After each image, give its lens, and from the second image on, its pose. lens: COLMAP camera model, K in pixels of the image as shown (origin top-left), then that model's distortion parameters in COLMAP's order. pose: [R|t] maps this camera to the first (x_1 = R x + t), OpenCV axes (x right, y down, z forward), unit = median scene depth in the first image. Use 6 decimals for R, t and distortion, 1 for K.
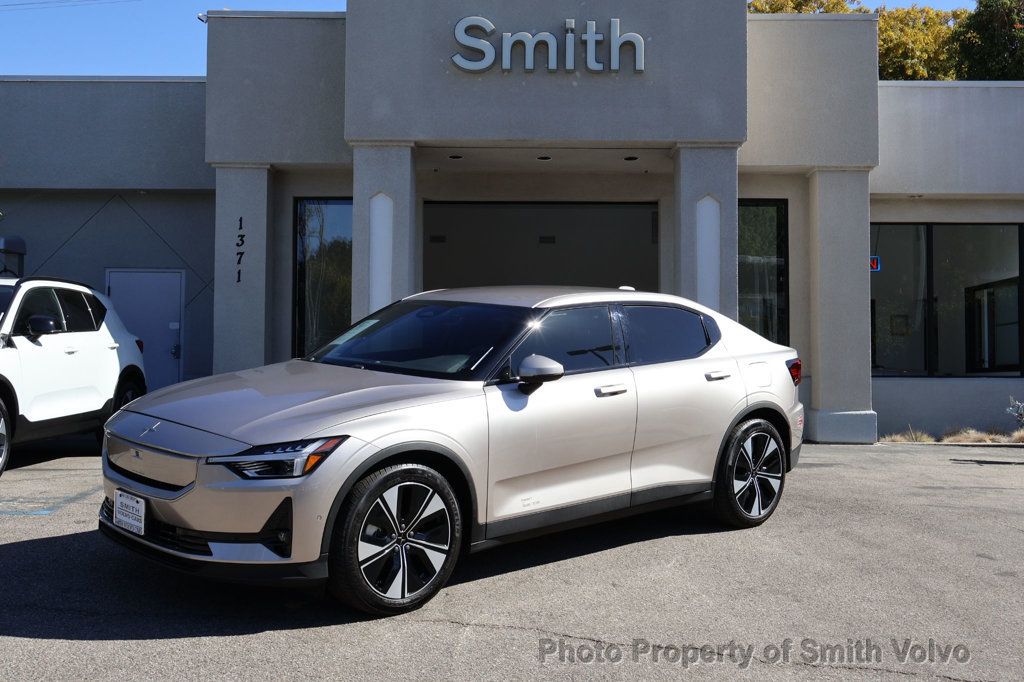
lens RADIAL K [[1095.9, 0, 512.6], [0, 1095.9, 342.5], [0, 0, 1]] dist [0.023291, 0.000000]
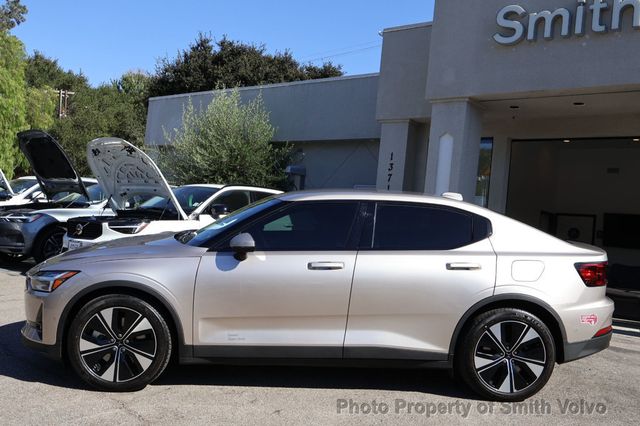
lens RADIAL K [[654.0, 0, 320.2], [0, 654.0, 210.8], [0, 0, 1]] dist [0.004565, 0.000000]
pose [[0.764837, 0.039591, -0.643007, 0.410166], [-0.067754, 0.997518, -0.019173, -0.004293], [0.640651, 0.058231, 0.765621, 0.277562]]
